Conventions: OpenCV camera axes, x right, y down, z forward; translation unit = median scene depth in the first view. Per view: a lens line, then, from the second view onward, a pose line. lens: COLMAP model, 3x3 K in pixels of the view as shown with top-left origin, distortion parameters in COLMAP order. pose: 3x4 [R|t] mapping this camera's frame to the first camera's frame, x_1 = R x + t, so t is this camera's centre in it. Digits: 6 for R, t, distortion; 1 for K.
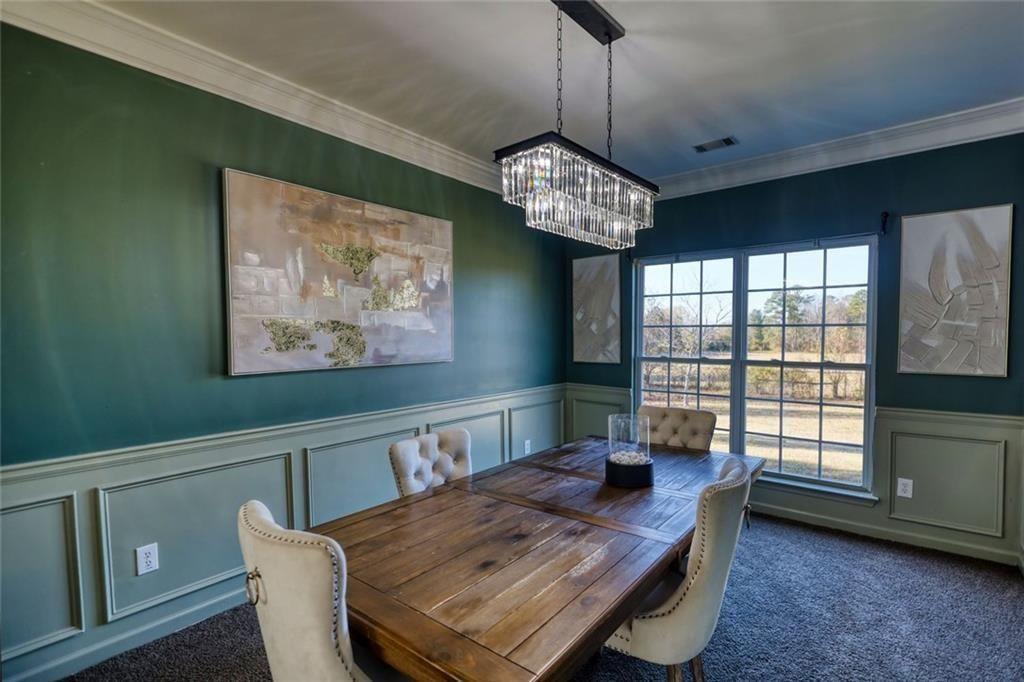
lens RADIAL K [[499.3, 0, 512.0], [0, 499.3, 341.0], [0, 0, 1]] dist [0.025146, 0.000040]
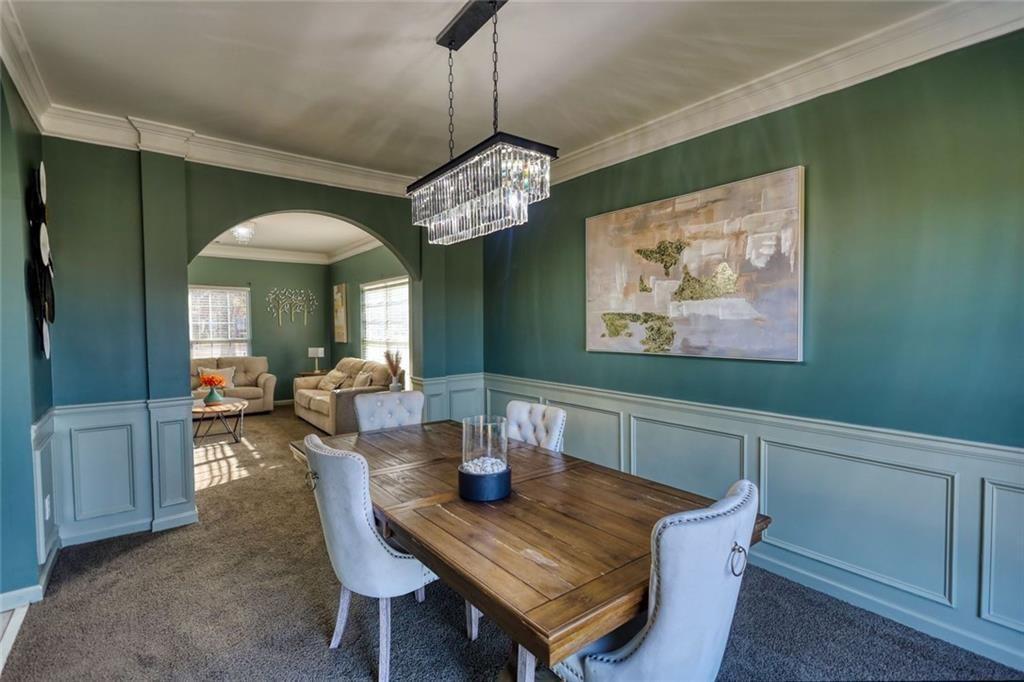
lens RADIAL K [[478.5, 0, 512.0], [0, 478.5, 341.0], [0, 0, 1]] dist [-0.002007, -0.000459]
pose [[-0.234891, 0.039384, -0.971223, 0.741444], [-0.006587, 0.999091, 0.042107, -0.018550], [0.971999, 0.016288, -0.234418, 0.883596]]
